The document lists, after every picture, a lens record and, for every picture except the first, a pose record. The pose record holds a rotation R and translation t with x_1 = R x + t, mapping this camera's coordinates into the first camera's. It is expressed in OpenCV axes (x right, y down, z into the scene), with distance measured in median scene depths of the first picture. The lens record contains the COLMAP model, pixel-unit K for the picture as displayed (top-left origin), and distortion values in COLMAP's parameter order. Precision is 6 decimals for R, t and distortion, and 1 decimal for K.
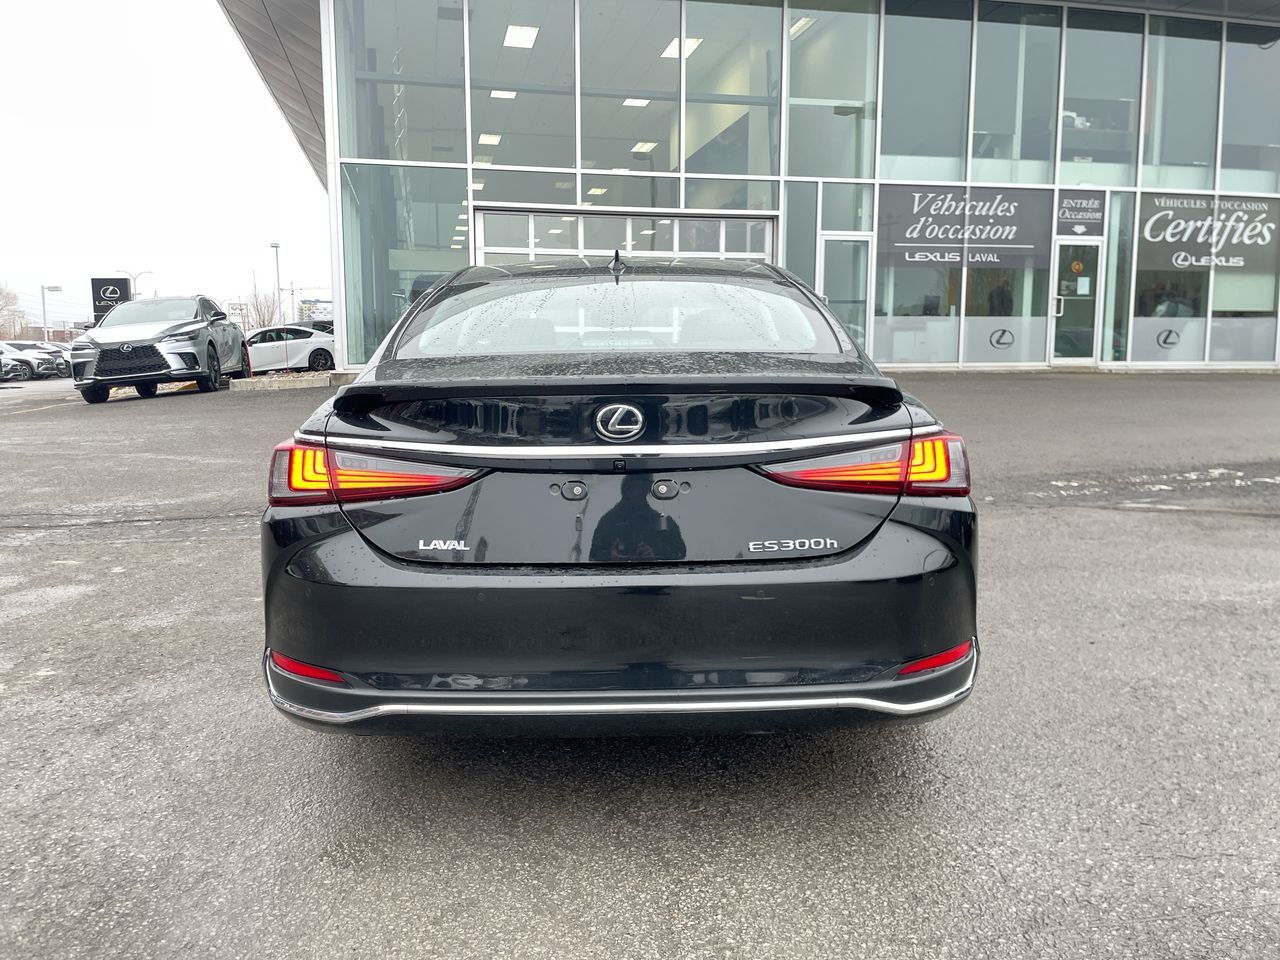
lens RADIAL K [[961.0, 0, 626.8], [0, 961.0, 469.6], [0, 0, 1]] dist [0.096868, -0.120818]
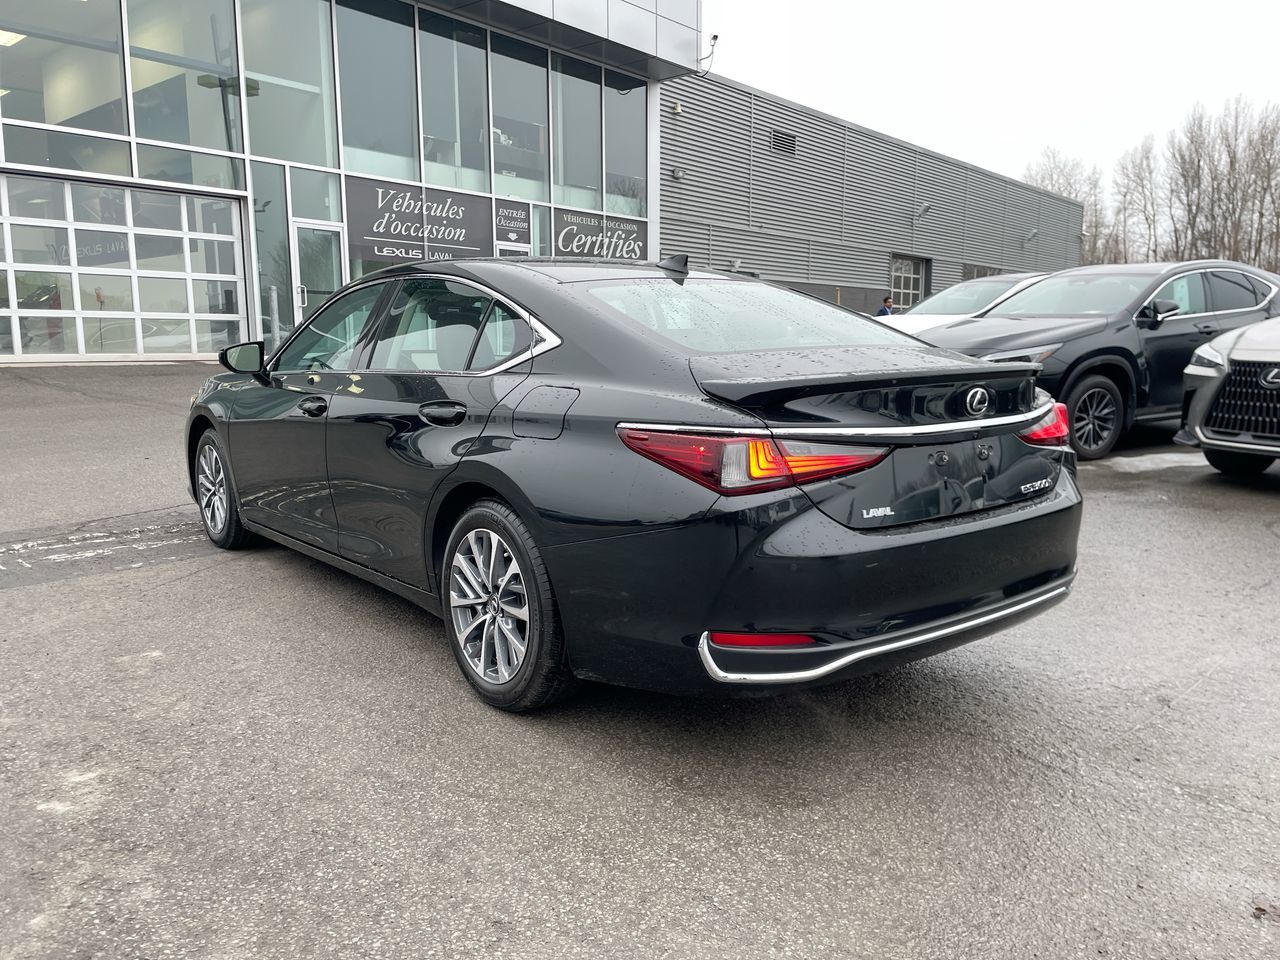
lens RADIAL K [[961.0, 0, 622.6], [0, 961.0, 493.5], [0, 0, 1]] dist [0.096868, -0.120818]
pose [[0.791990, -0.095149, 0.603075, -0.159906], [0.075302, 0.995463, 0.058166, -0.005260], [-0.605873, -0.000654, 0.795561, 0.033210]]
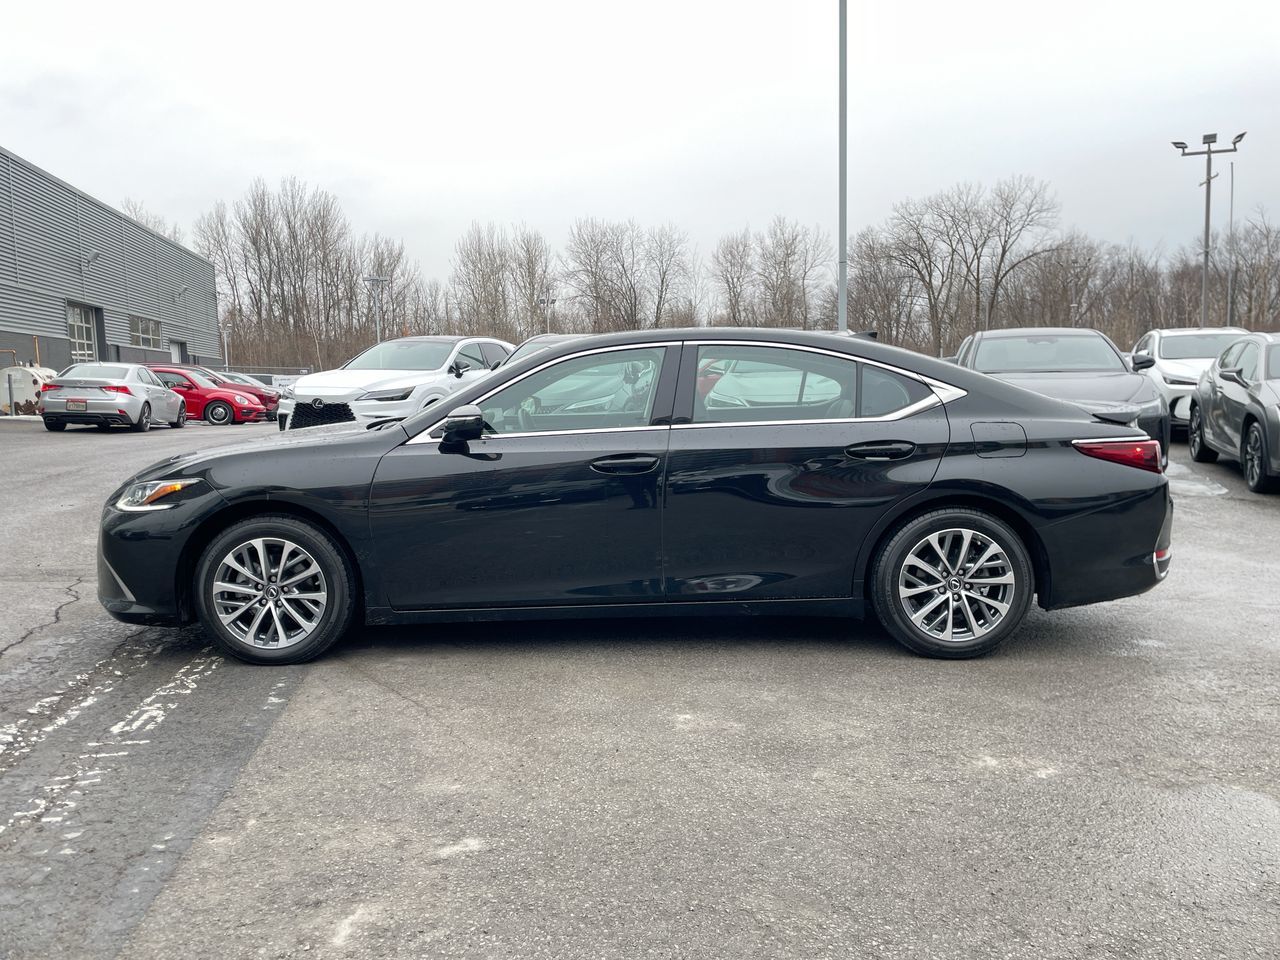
lens RADIAL K [[961.0, 0, 624.3], [0, 961.0, 465.1], [0, 0, 1]] dist [0.096868, -0.120818]
pose [[0.018342, -0.085071, 0.996206, -0.337524], [0.142114, 0.986479, 0.081624, -0.042064], [-0.989680, 0.140078, 0.030184, 0.290372]]
